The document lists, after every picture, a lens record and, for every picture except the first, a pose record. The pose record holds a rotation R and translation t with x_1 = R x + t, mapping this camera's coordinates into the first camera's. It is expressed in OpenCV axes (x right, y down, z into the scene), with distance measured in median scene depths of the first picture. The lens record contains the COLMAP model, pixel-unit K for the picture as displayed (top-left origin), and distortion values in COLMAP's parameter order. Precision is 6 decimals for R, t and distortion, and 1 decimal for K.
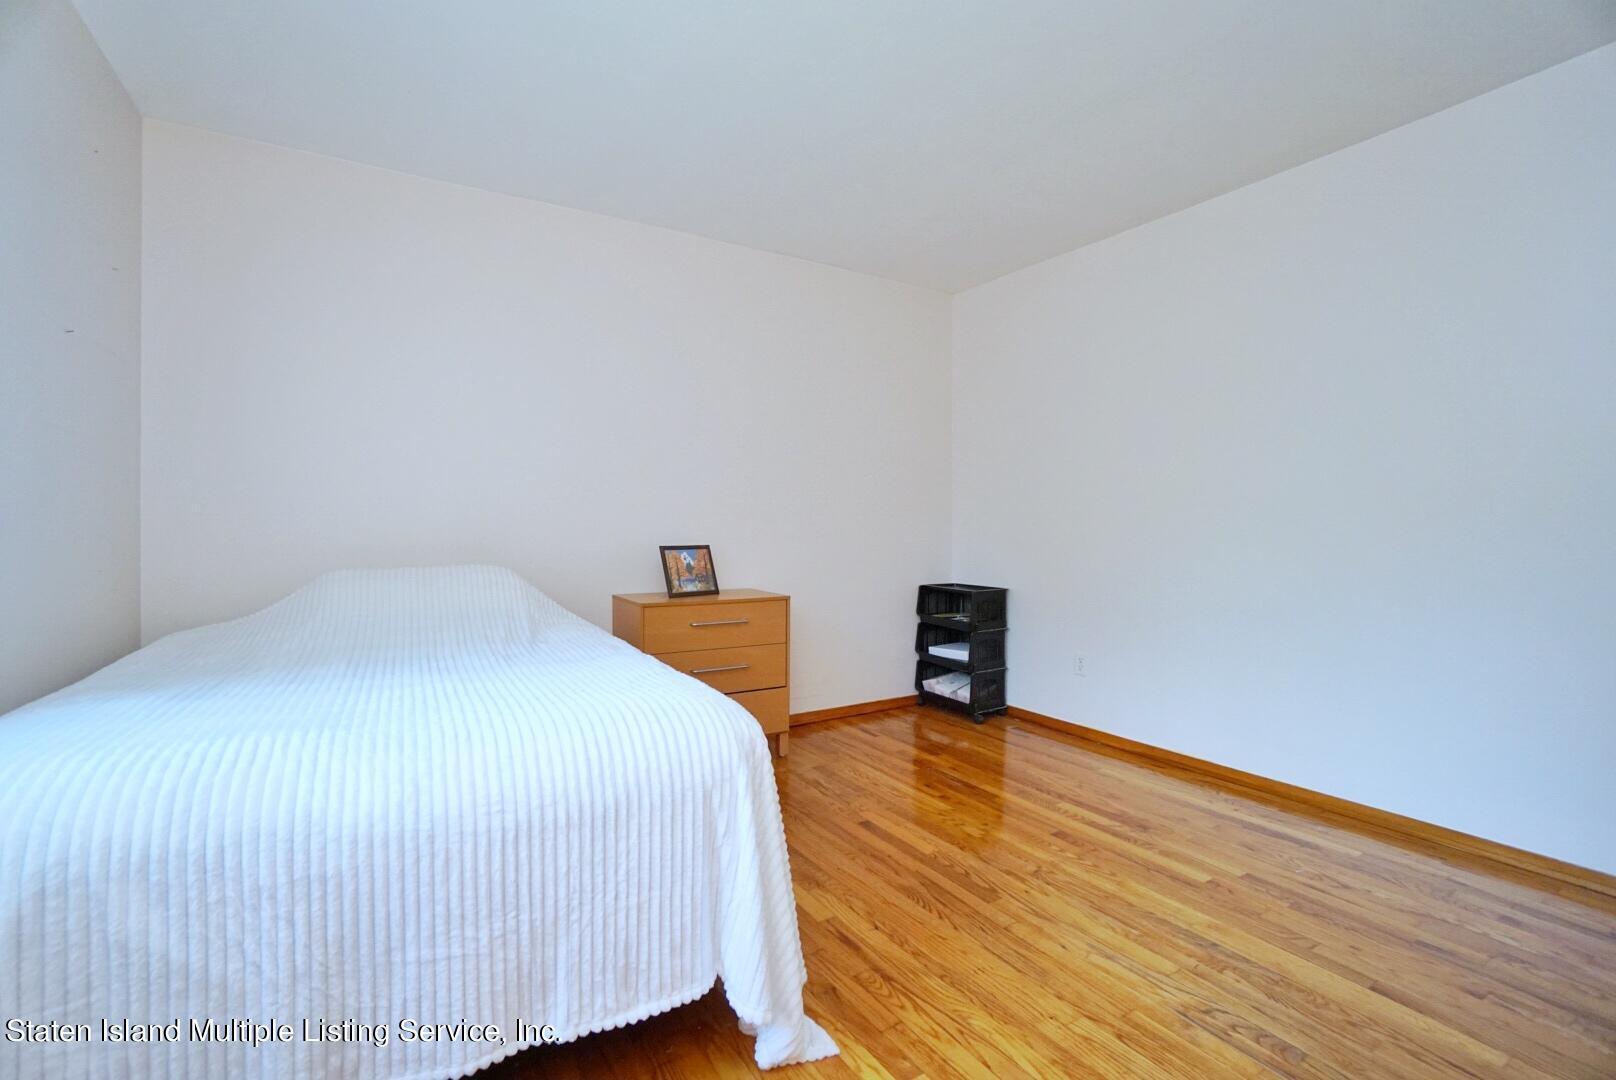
lens RADIAL K [[708.9, 0, 818.2], [0, 708.9, 526.0], [0, 0, 1]] dist [-0.061508, 0.020812]
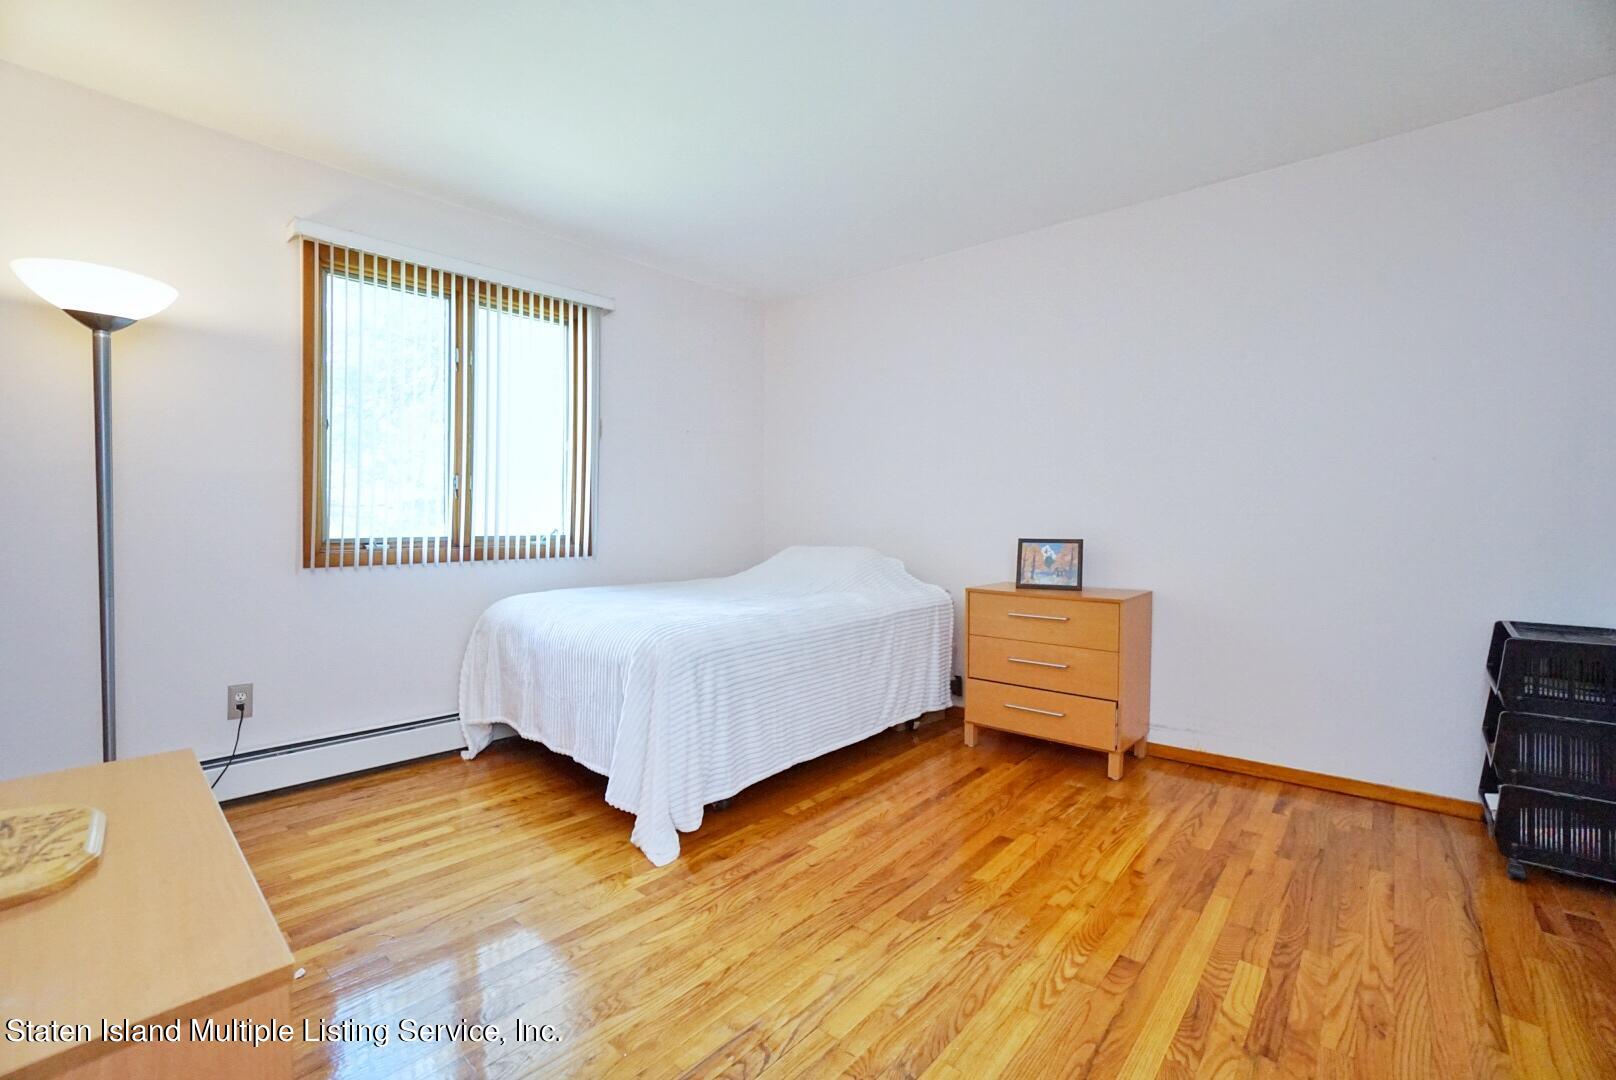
lens RADIAL K [[708.9, 0, 773.8], [0, 708.9, 538.2], [0, 0, 1]] dist [-0.061508, 0.020812]
pose [[0.282157, 0.030115, -0.958895, 0.758703], [0.000132, 0.999506, 0.031430, -0.005617], [0.959368, -0.008994, 0.282014, 0.394447]]
